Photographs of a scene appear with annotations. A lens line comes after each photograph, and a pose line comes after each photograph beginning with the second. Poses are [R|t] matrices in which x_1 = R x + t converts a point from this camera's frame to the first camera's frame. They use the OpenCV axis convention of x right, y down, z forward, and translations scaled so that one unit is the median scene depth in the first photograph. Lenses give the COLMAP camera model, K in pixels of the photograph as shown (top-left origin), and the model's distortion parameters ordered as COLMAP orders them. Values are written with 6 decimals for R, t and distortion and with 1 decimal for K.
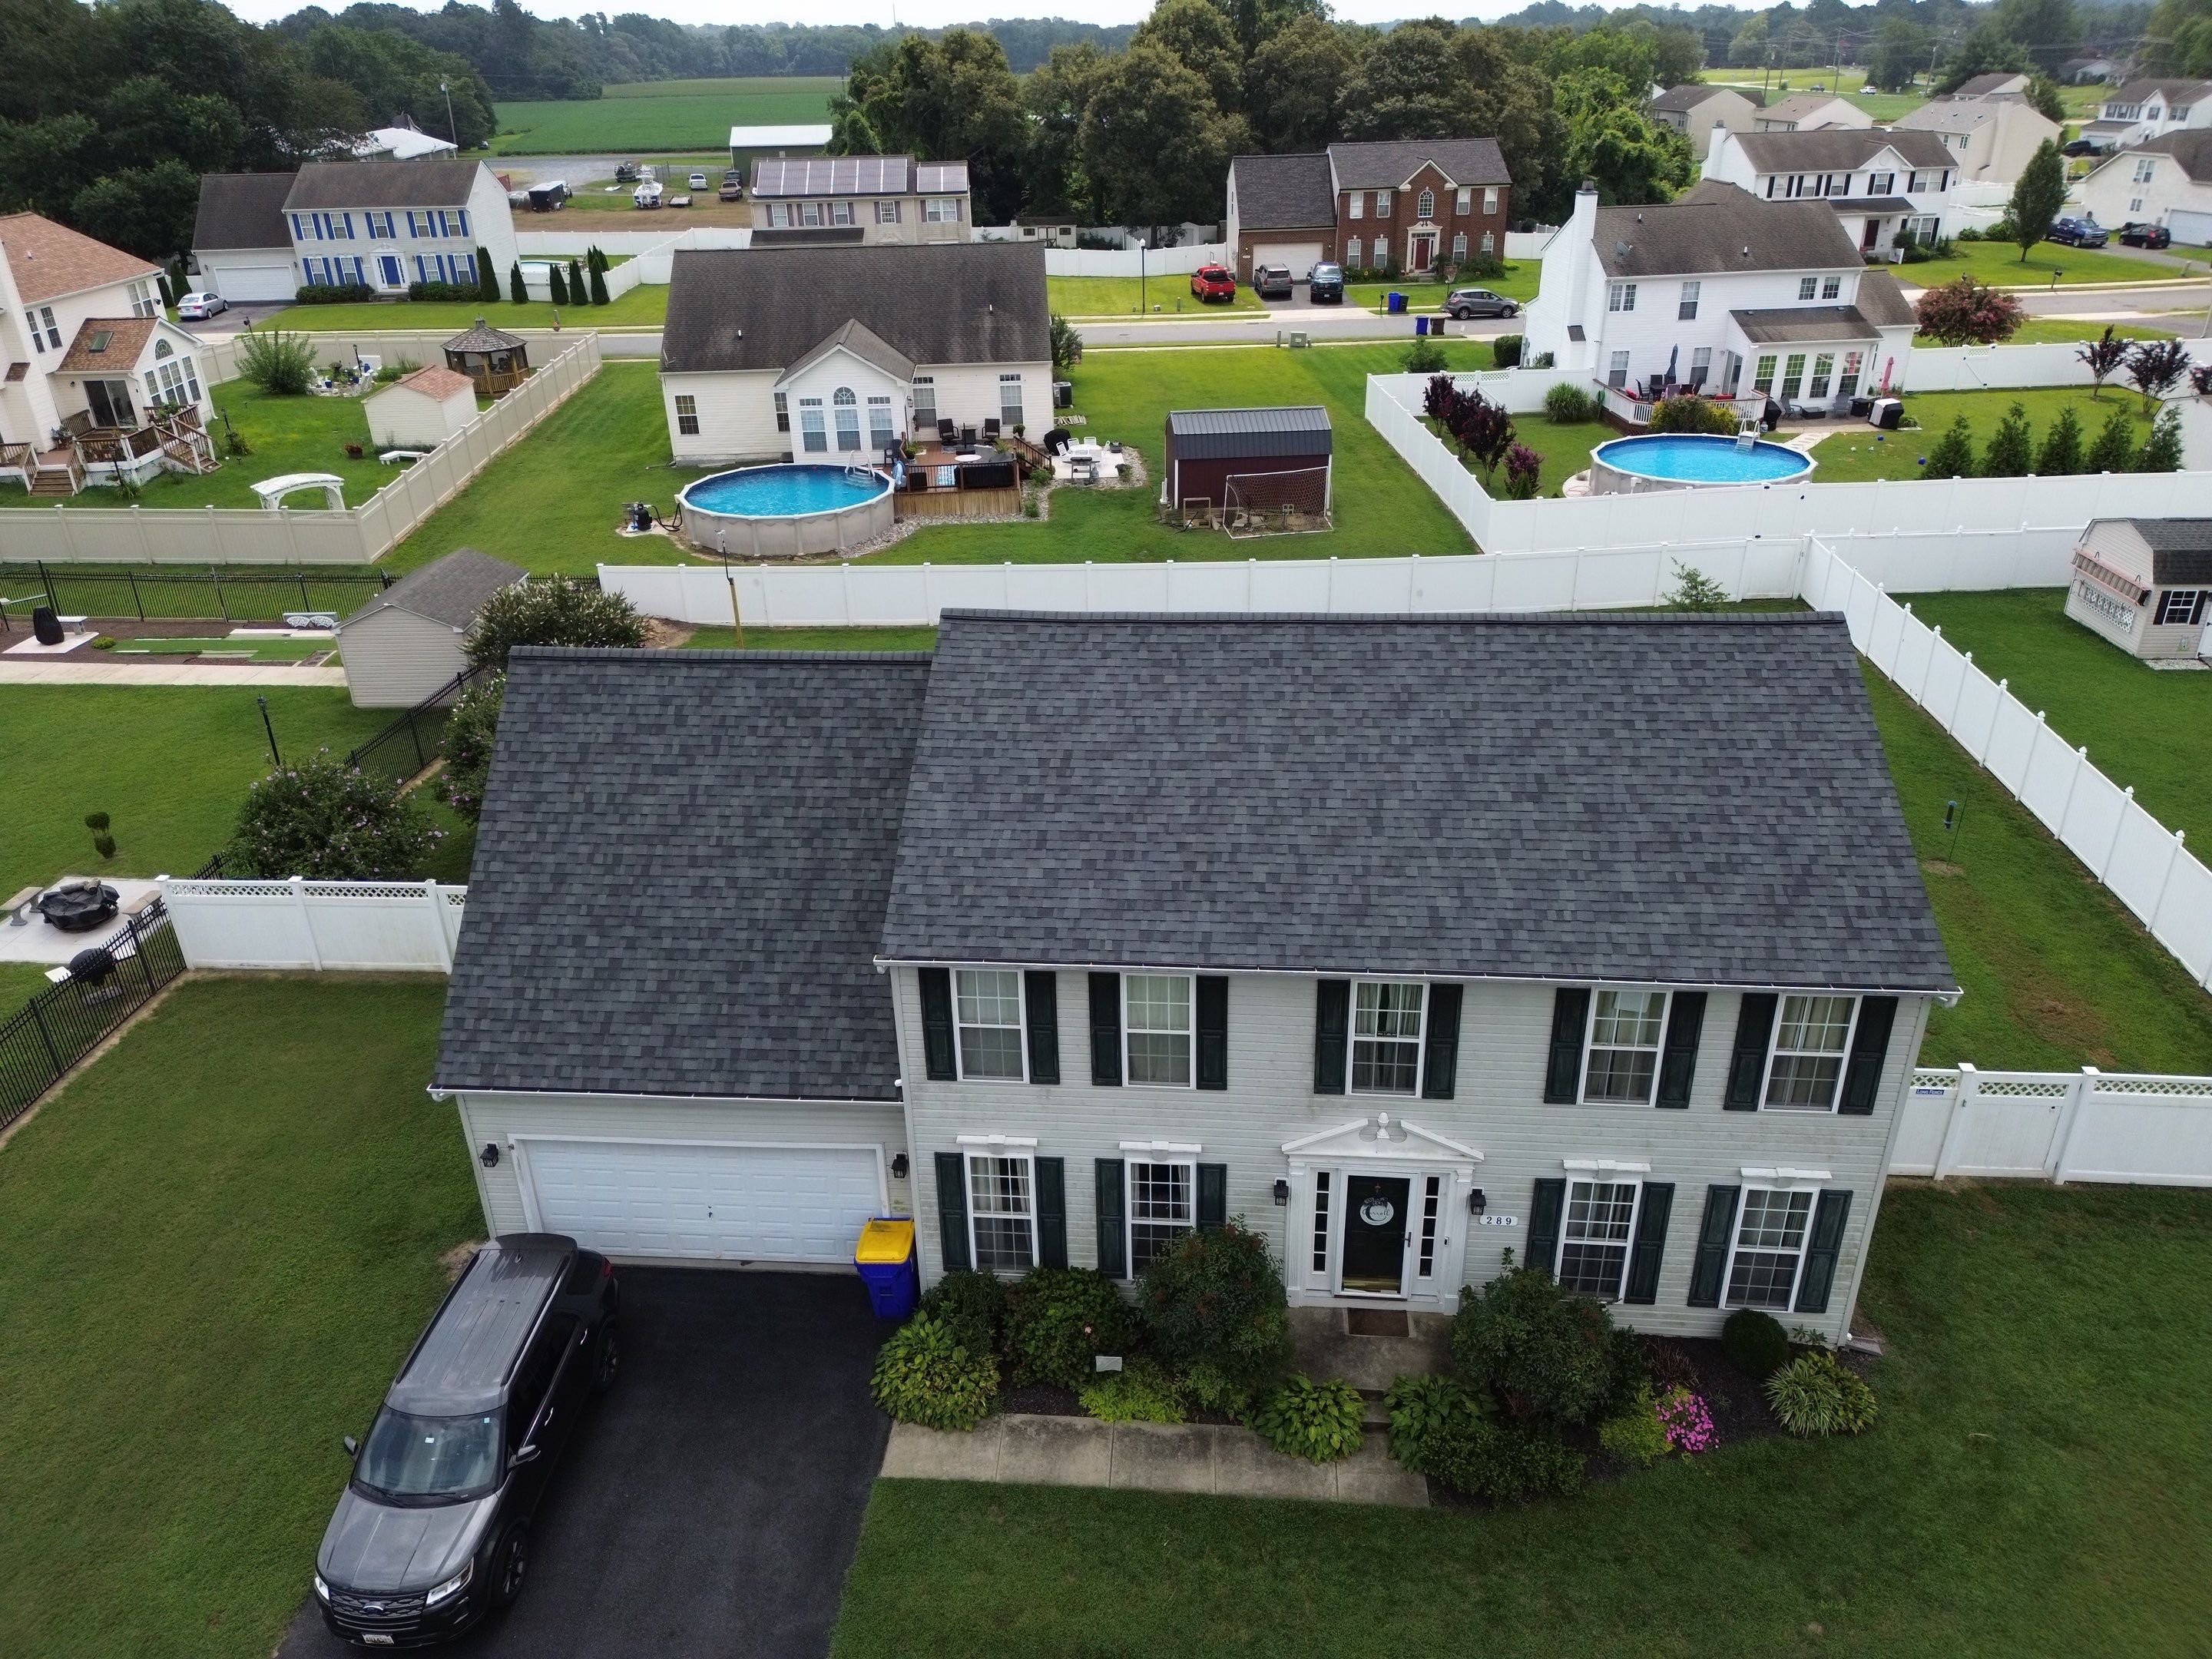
lens RADIAL K [[1536.0, 0, 1103.6], [0, 1536.0, 820.9], [0, 0, 1]] dist [0.062984, -0.059522]
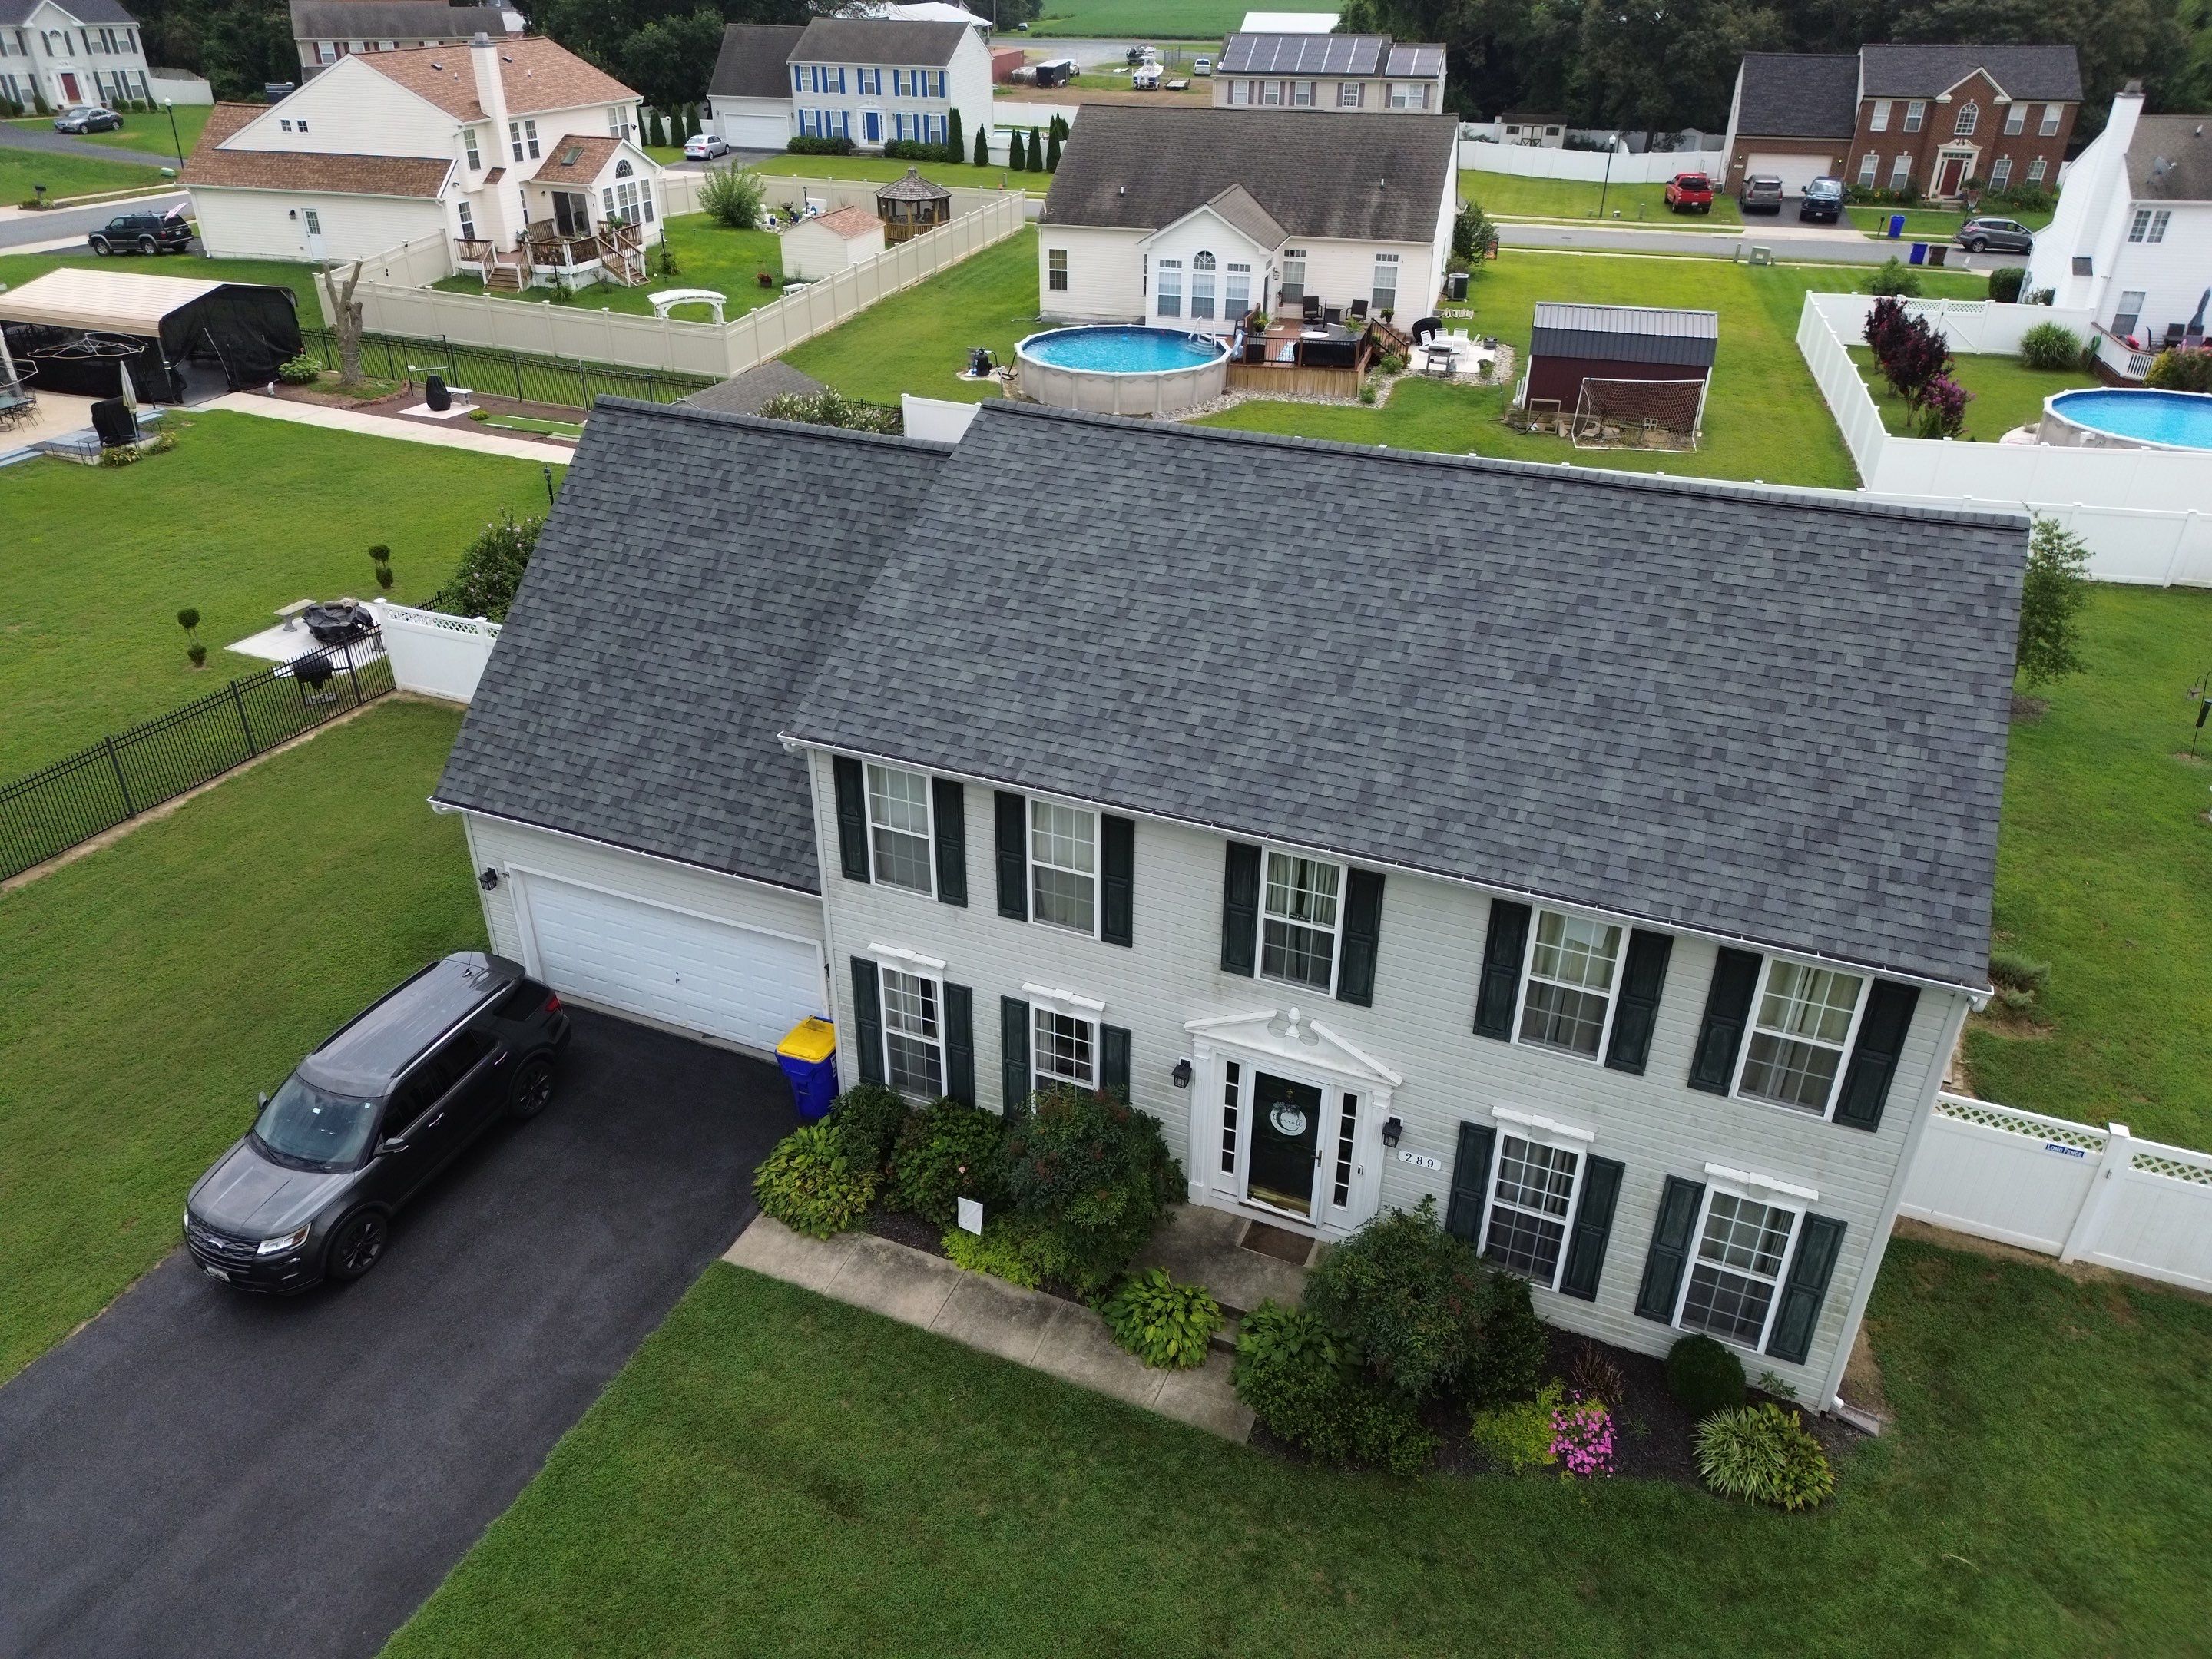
lens RADIAL K [[1536.0, 0, 1110.2], [0, 1536.0, 821.0], [0, 0, 1]] dist [0.062984, -0.059522]
pose [[0.949527, 0.179302, -0.257390, 0.263555], [-0.166505, 0.983491, 0.070869, 0.036163], [0.265848, -0.024435, 0.963705, 0.116852]]
